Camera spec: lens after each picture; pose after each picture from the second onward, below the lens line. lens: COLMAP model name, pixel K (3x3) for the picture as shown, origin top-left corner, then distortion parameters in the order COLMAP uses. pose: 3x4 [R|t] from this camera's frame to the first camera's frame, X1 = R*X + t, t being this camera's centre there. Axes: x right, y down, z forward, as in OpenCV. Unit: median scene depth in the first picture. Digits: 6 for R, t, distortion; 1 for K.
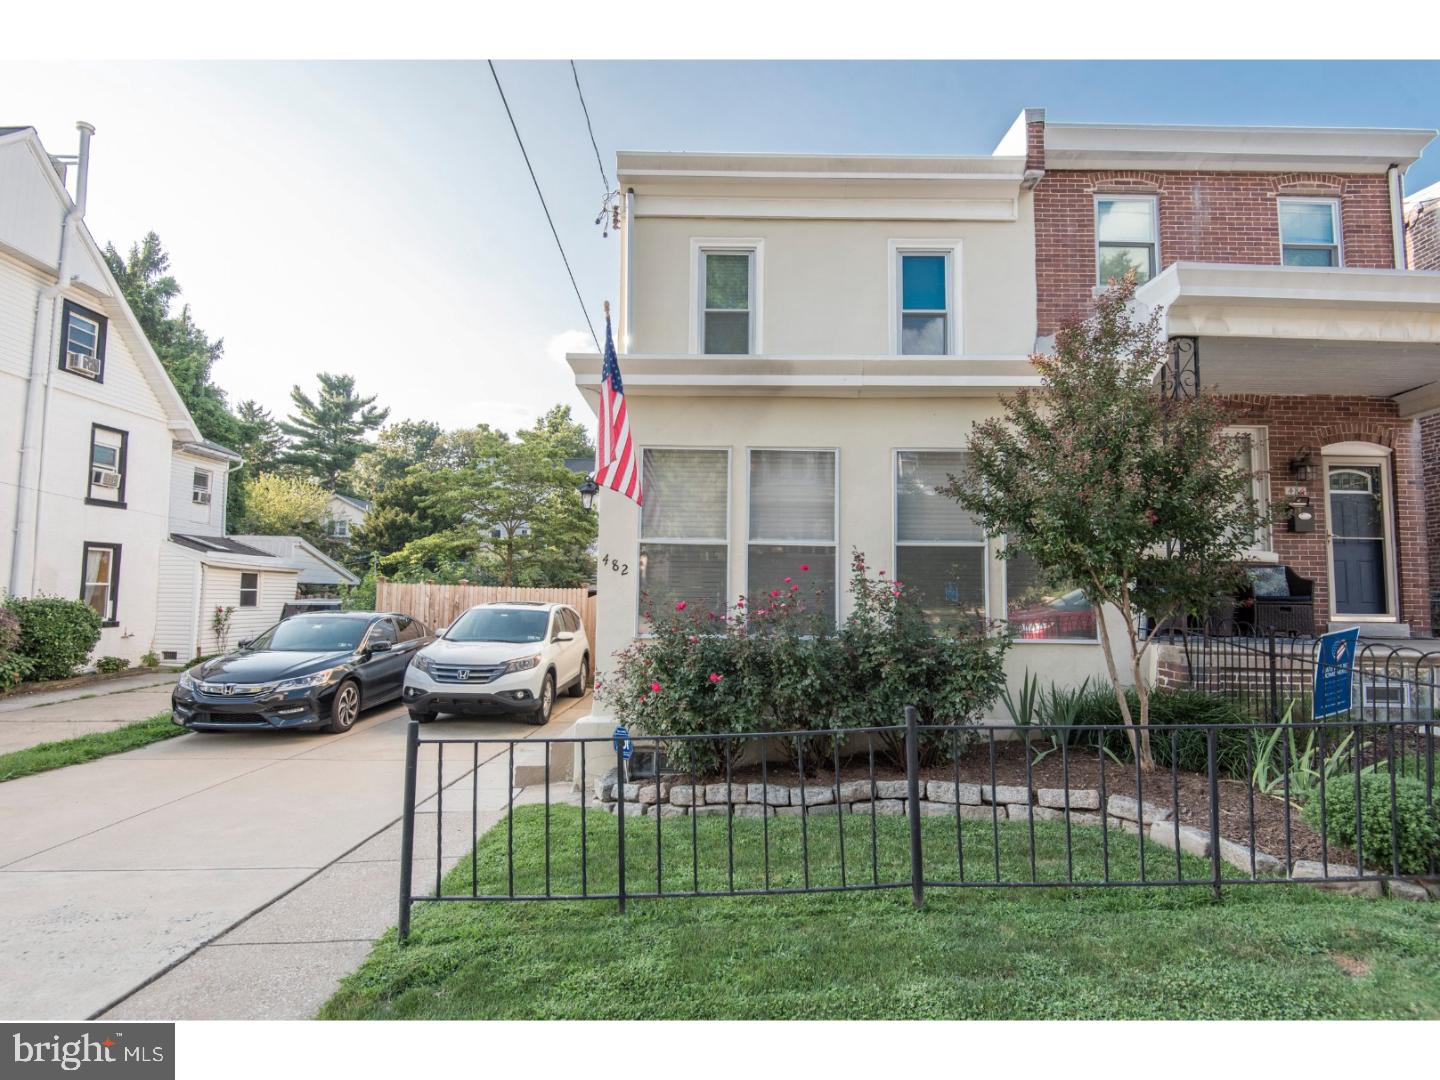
lens RADIAL K [[723.3, 0, 722.9], [0, 723.3, 539.3], [0, 0, 1]] dist [-0.007045, -0.002591]
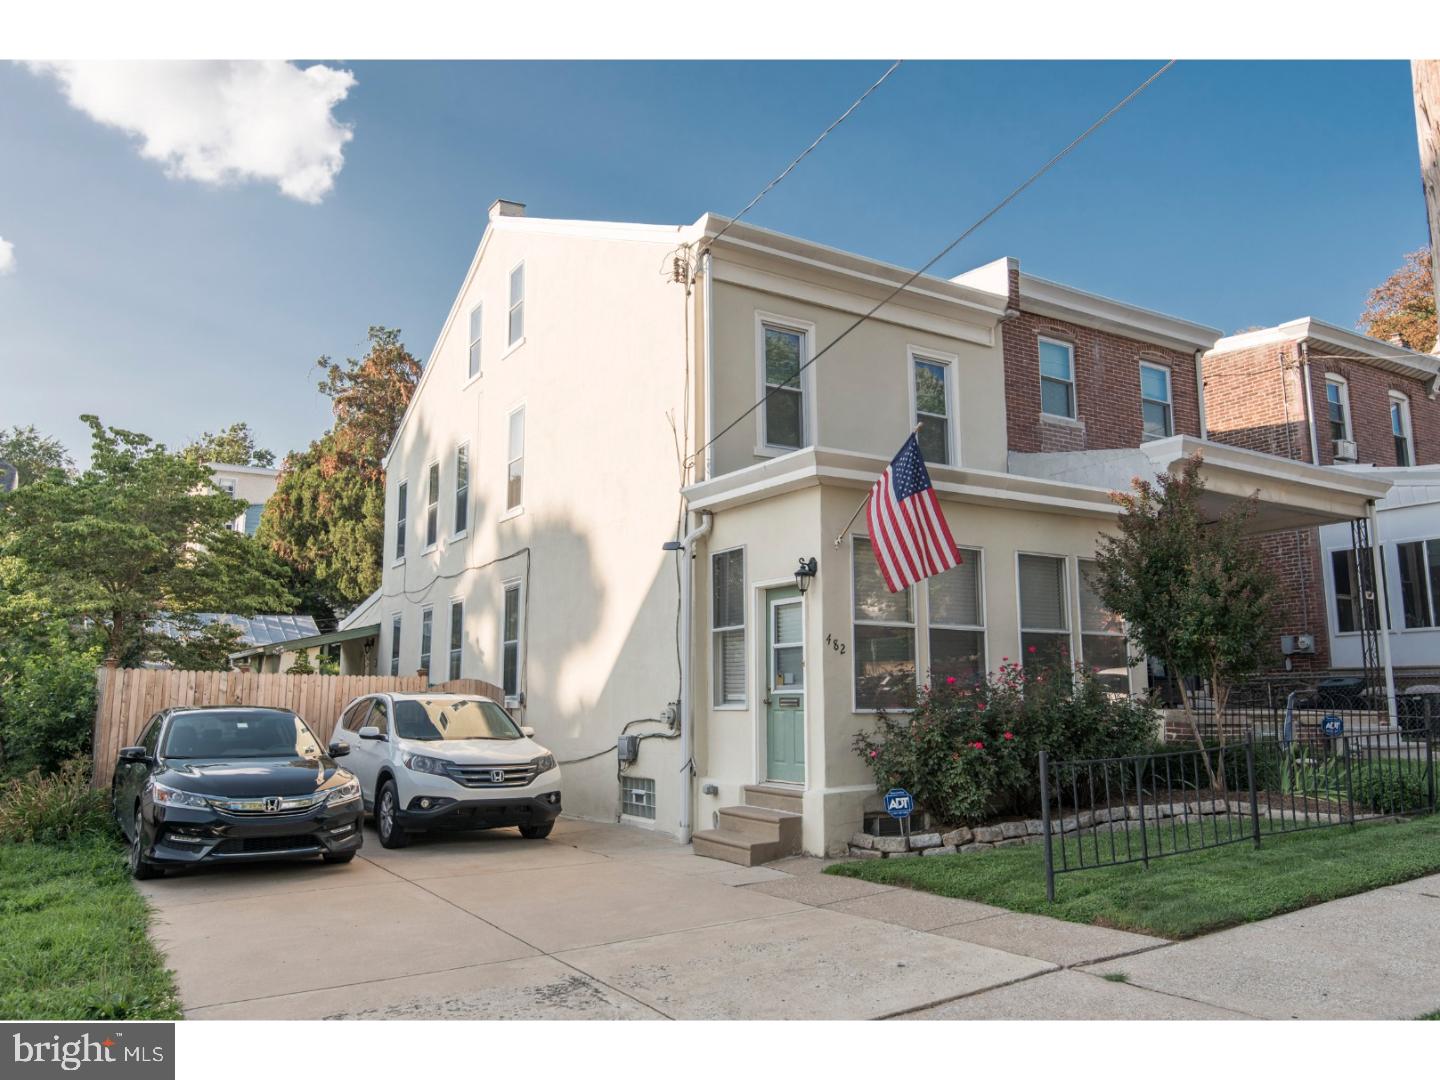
lens RADIAL K [[1054.8, 0, 719.1], [0, 1054.8, 536.4], [0, 0, 1]] dist [-0.007179, 0.000678]
pose [[0.852508, 0.066644, 0.518448, -0.817339], [-0.027264, 0.996158, -0.083220, 0.007642], [-0.522002, 0.056811, 0.851050, -0.180526]]
